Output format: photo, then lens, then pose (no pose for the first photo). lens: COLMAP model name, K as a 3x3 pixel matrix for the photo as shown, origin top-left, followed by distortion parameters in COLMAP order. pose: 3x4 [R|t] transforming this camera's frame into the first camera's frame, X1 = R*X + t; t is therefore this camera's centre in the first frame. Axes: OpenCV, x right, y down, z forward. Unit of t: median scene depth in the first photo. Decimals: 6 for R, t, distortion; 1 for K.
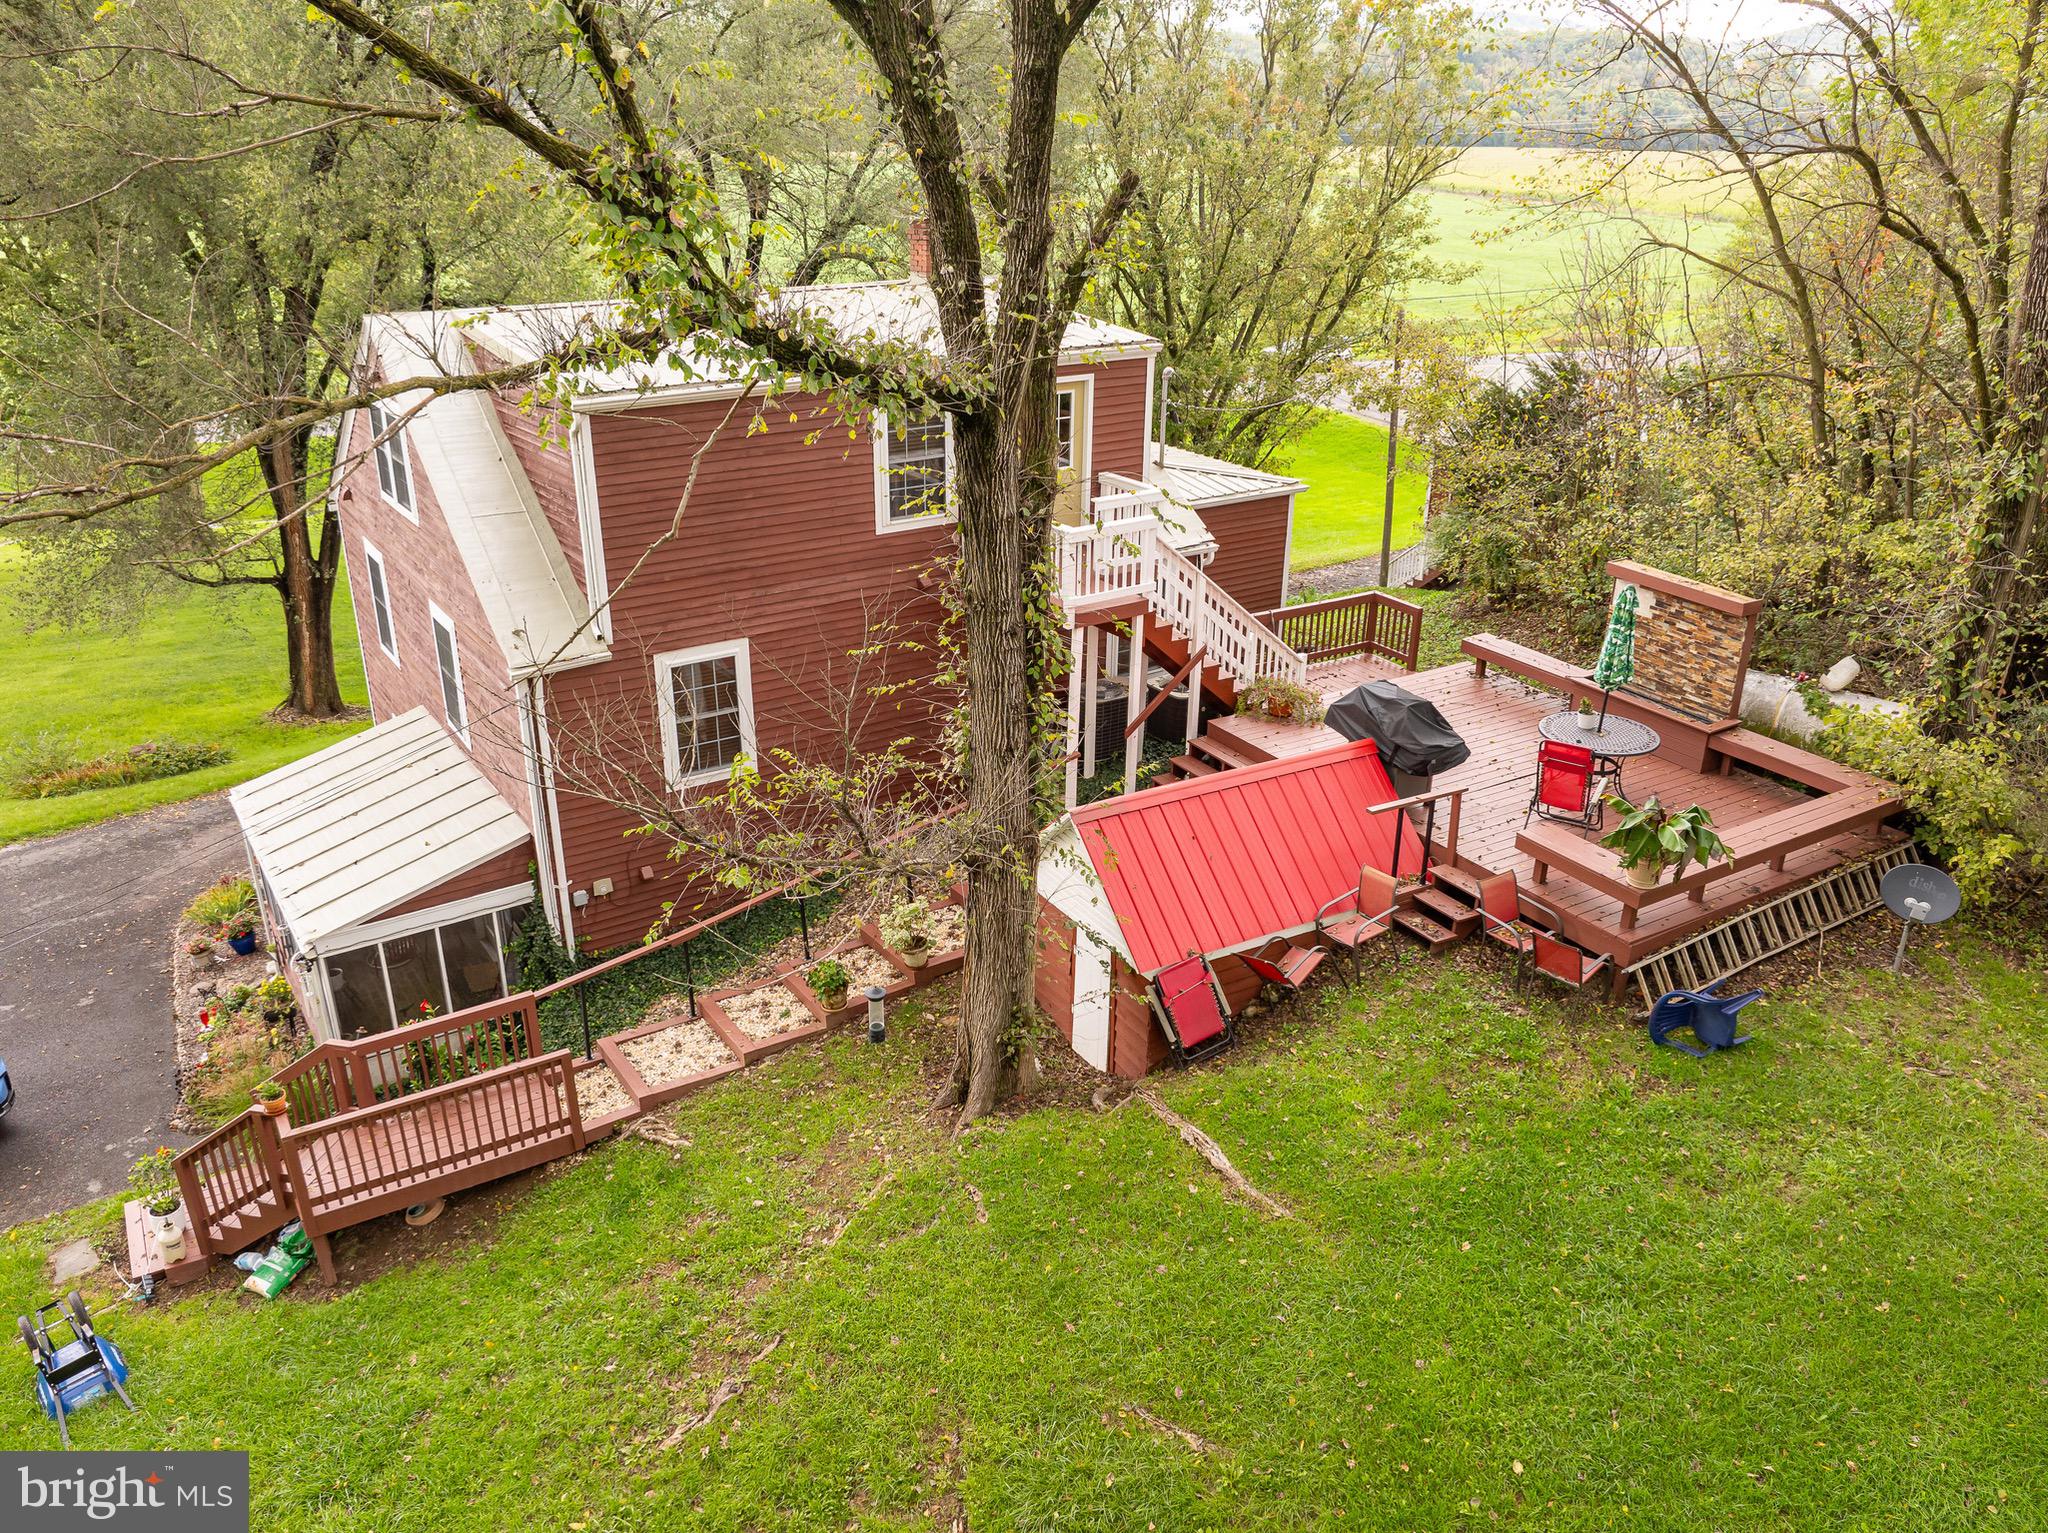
lens RADIAL K [[1452.0, 0, 1032.1], [0, 1452.0, 785.9], [0, 0, 1]] dist [-0.042814, 0.009741]
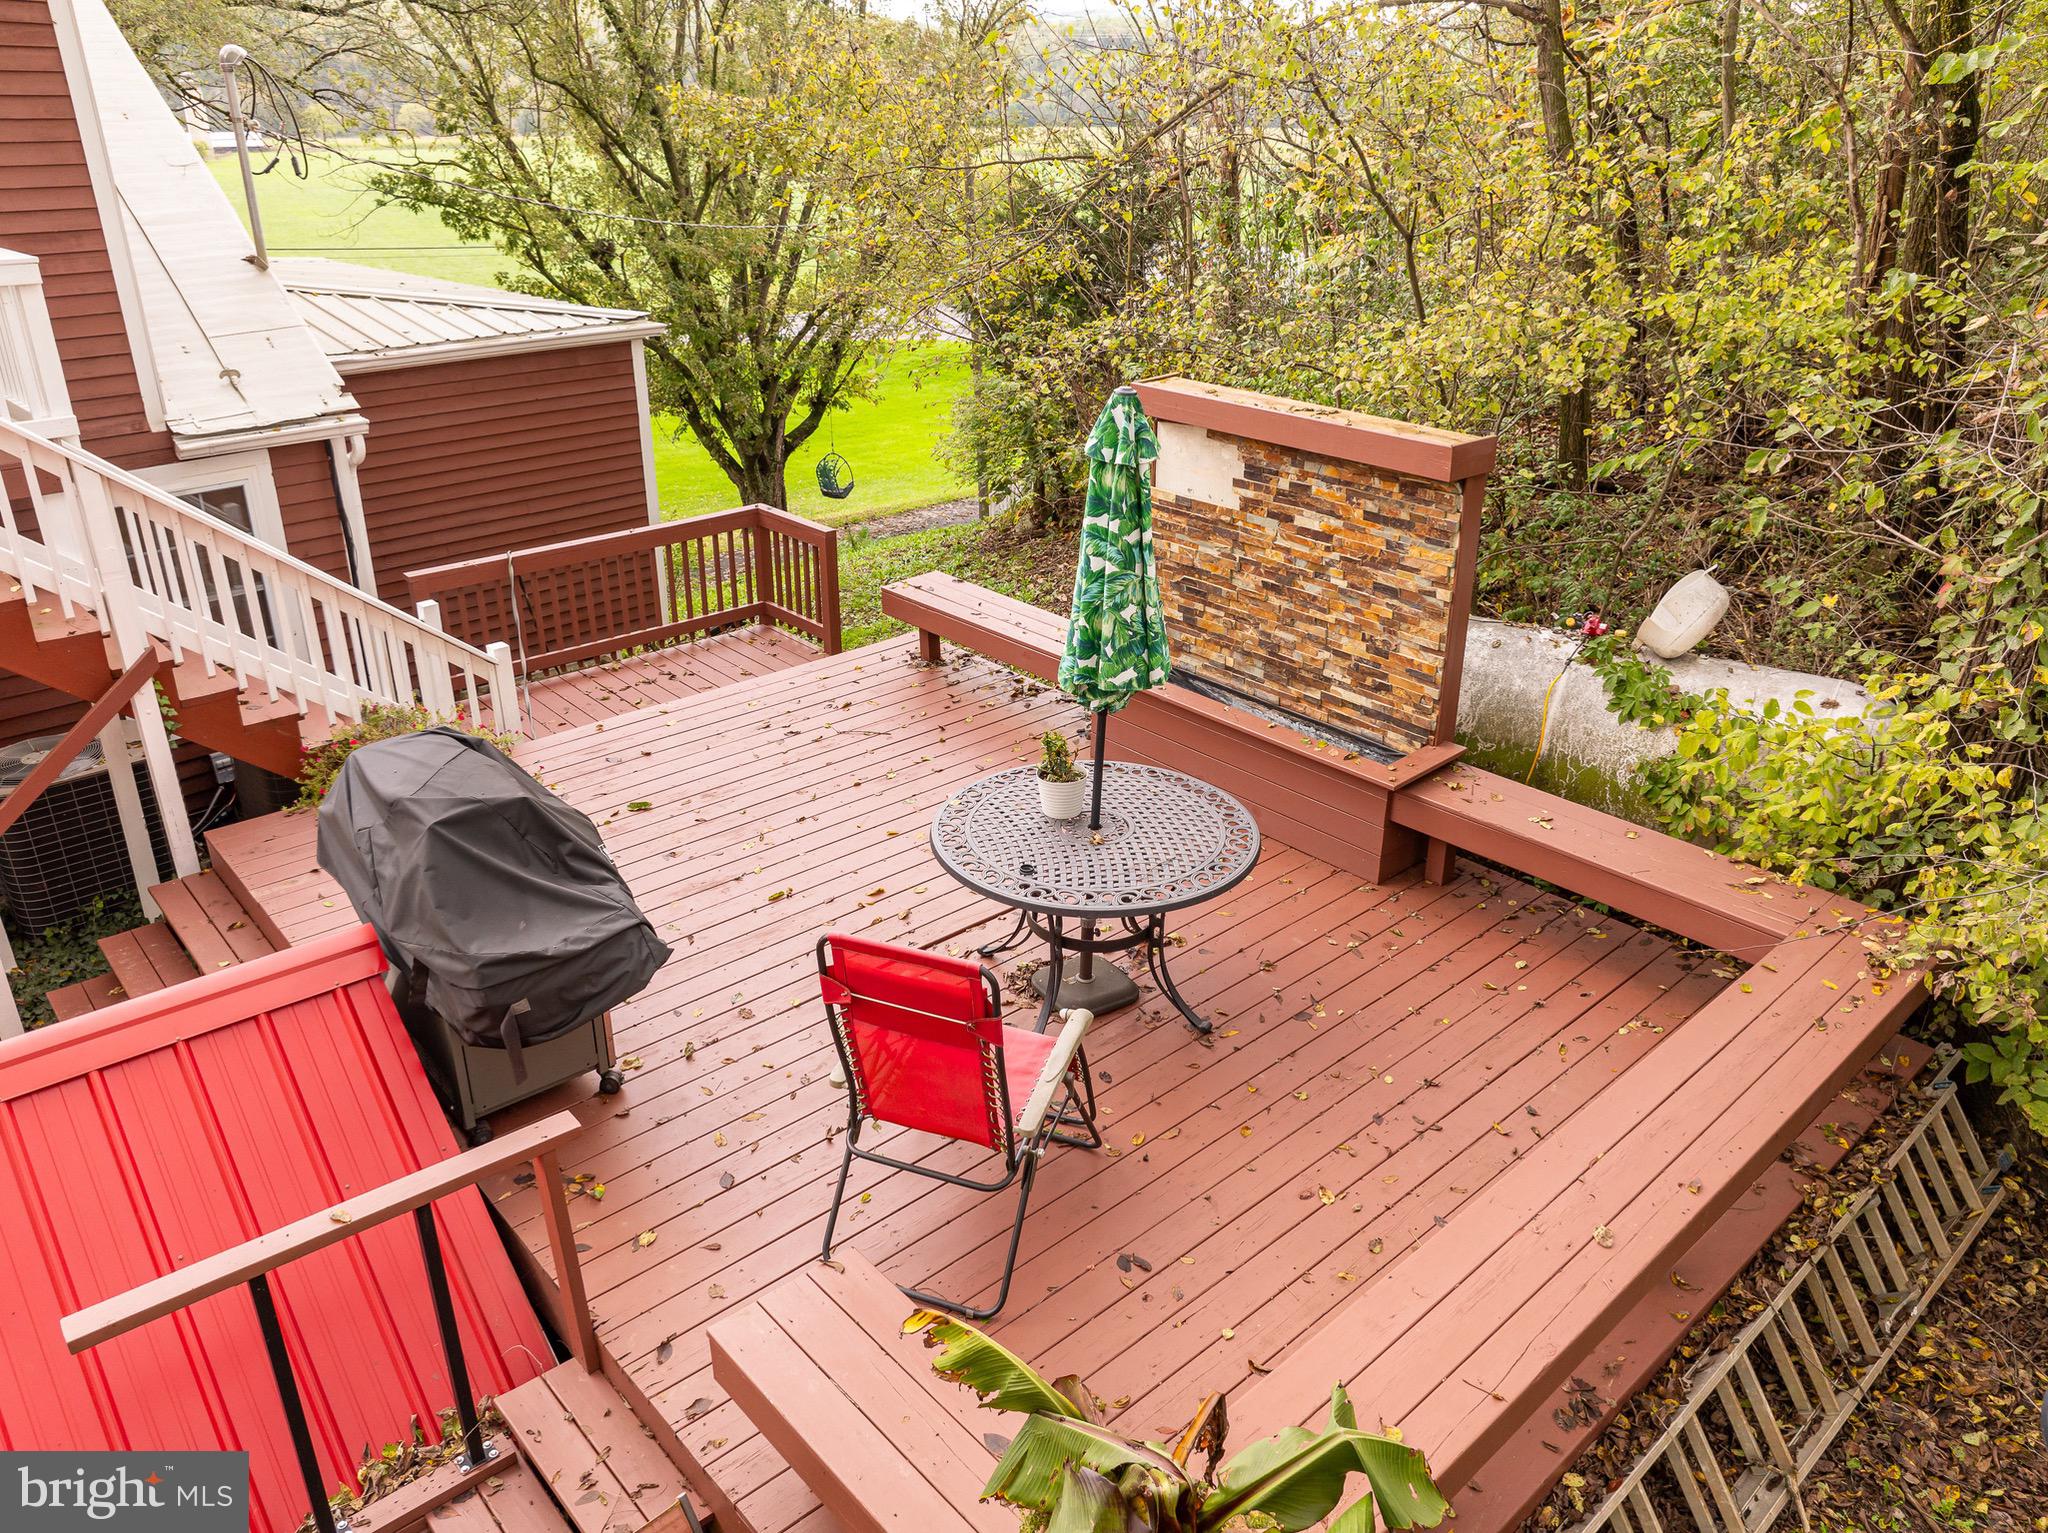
lens RADIAL K [[1452.0, 0, 1017.6], [0, 1452.0, 749.0], [0, 0, 1]] dist [-0.042814, 0.009741]
pose [[0.980293, -0.080041, 0.180607, 0.295802], [0.080163, 0.996760, 0.006638, -0.057082], [-0.180553, 0.007971, 0.983533, 0.621005]]
